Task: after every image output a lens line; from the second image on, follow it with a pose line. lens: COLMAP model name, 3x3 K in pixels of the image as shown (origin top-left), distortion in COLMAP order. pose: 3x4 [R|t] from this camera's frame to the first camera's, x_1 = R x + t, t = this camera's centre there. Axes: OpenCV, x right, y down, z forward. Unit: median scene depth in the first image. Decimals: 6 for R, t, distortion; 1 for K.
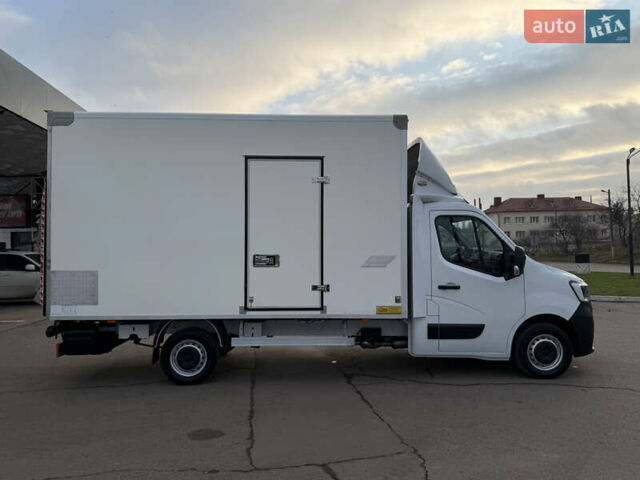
lens RADIAL K [[511.0, 0, 320.1], [0, 511.0, 231.9], [0, 0, 1]] dist [0.054679, -0.008909]
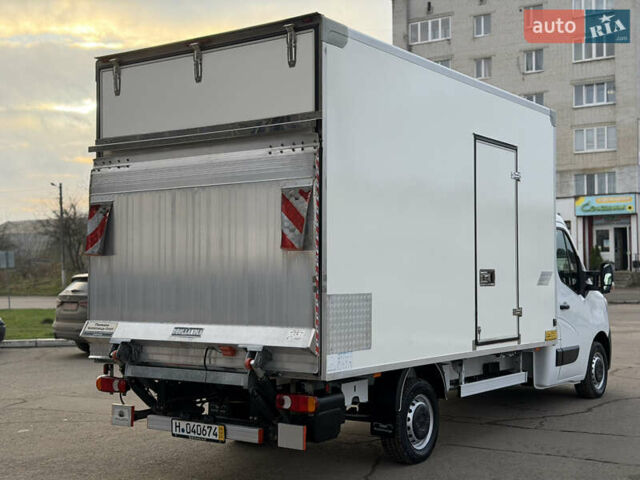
lens RADIAL K [[894.5, 0, 320.0], [0, 894.5, 240.0], [0, 0, 1]] dist [0.159794, -0.317811]
pose [[0.596774, 0.032462, 0.801753, -1.296858], [-0.027519, 0.999422, -0.019982, 0.033776], [-0.801938, -0.010139, 0.597322, 0.403924]]
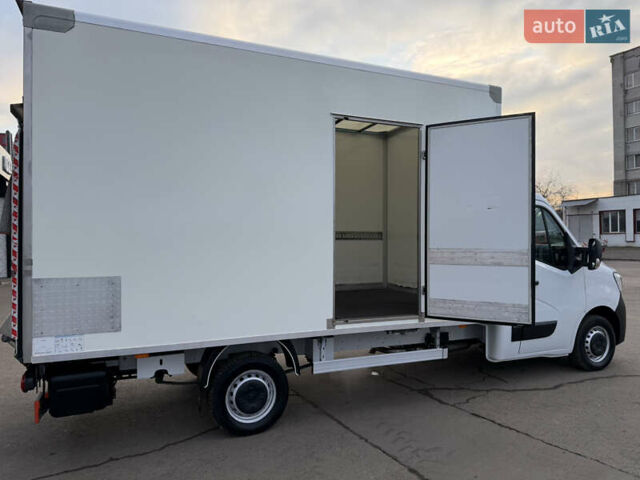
lens RADIAL K [[452.5, 0, 319.9], [0, 452.5, 242.3], [0, 0, 1]] dist [0.044755, -0.059939]
pose [[0.925760, -0.000590, 0.378112, -0.406286], [-0.012594, 0.999396, 0.032395, 0.013246], [-0.377902, -0.034752, 0.925193, 0.399065]]
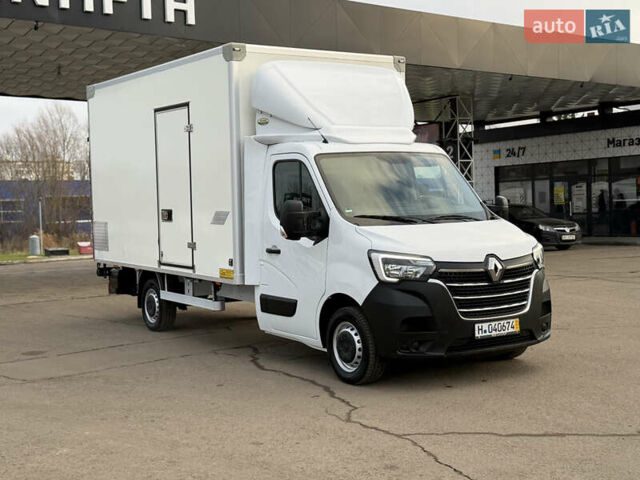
lens RADIAL K [[894.5, 0, 320.0], [0, 894.5, 240.0], [0, 0, 1]] dist [0.159794, -0.317811]
pose [[0.535002, 0.035494, -0.844105, 1.490812], [0.047725, 0.996252, 0.072140, -0.007189], [0.843502, -0.078880, 0.531303, 0.323575]]
